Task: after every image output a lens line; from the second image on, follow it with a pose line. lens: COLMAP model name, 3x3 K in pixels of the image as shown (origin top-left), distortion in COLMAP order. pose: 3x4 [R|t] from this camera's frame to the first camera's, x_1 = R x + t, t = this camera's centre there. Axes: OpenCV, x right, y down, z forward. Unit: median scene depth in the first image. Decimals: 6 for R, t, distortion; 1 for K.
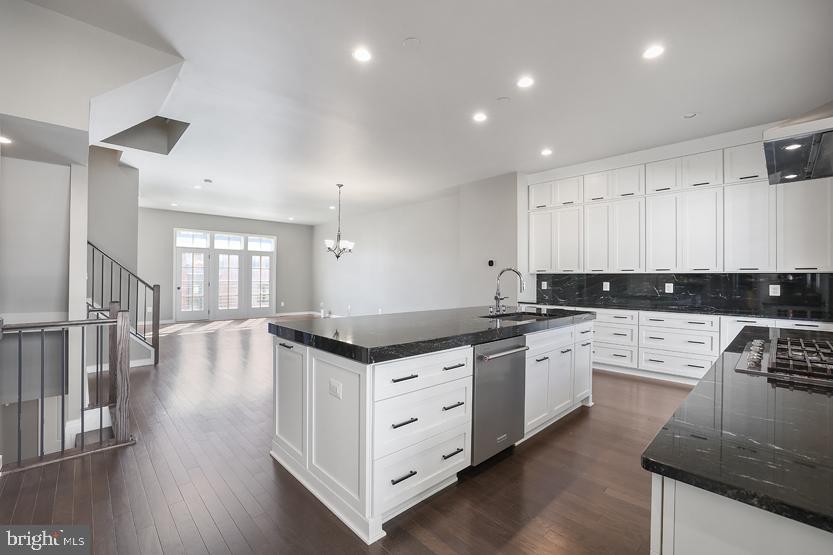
lens RADIAL K [[362.6, 0, 417.9], [0, 362.6, 274.3], [0, 0, 1]] dist [-0.025422, 0.002914]
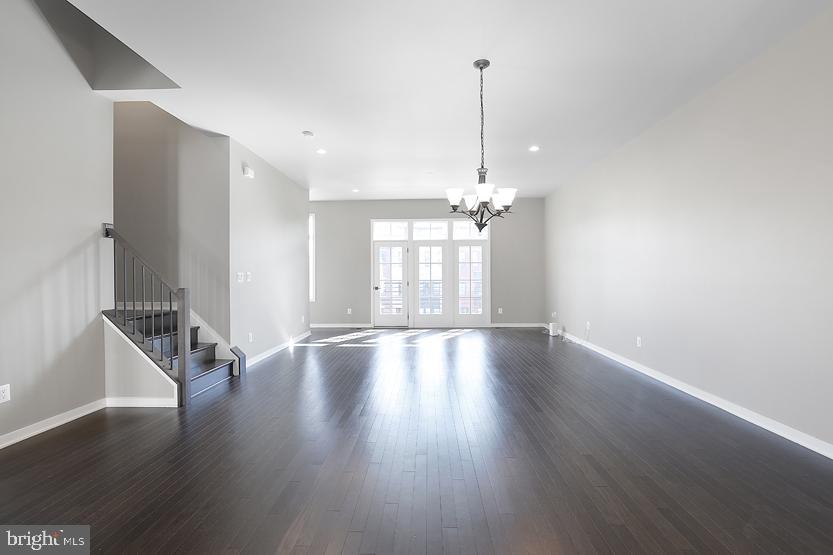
lens RADIAL K [[362.6, 0, 421.5], [0, 362.6, 275.4], [0, 0, 1]] dist [-0.025422, 0.002914]
pose [[0.712317, -0.011314, -0.701767, 0.025533], [0.019891, 0.999794, 0.004071, 0.005923], [0.701576, -0.016858, 0.712395, 0.414738]]
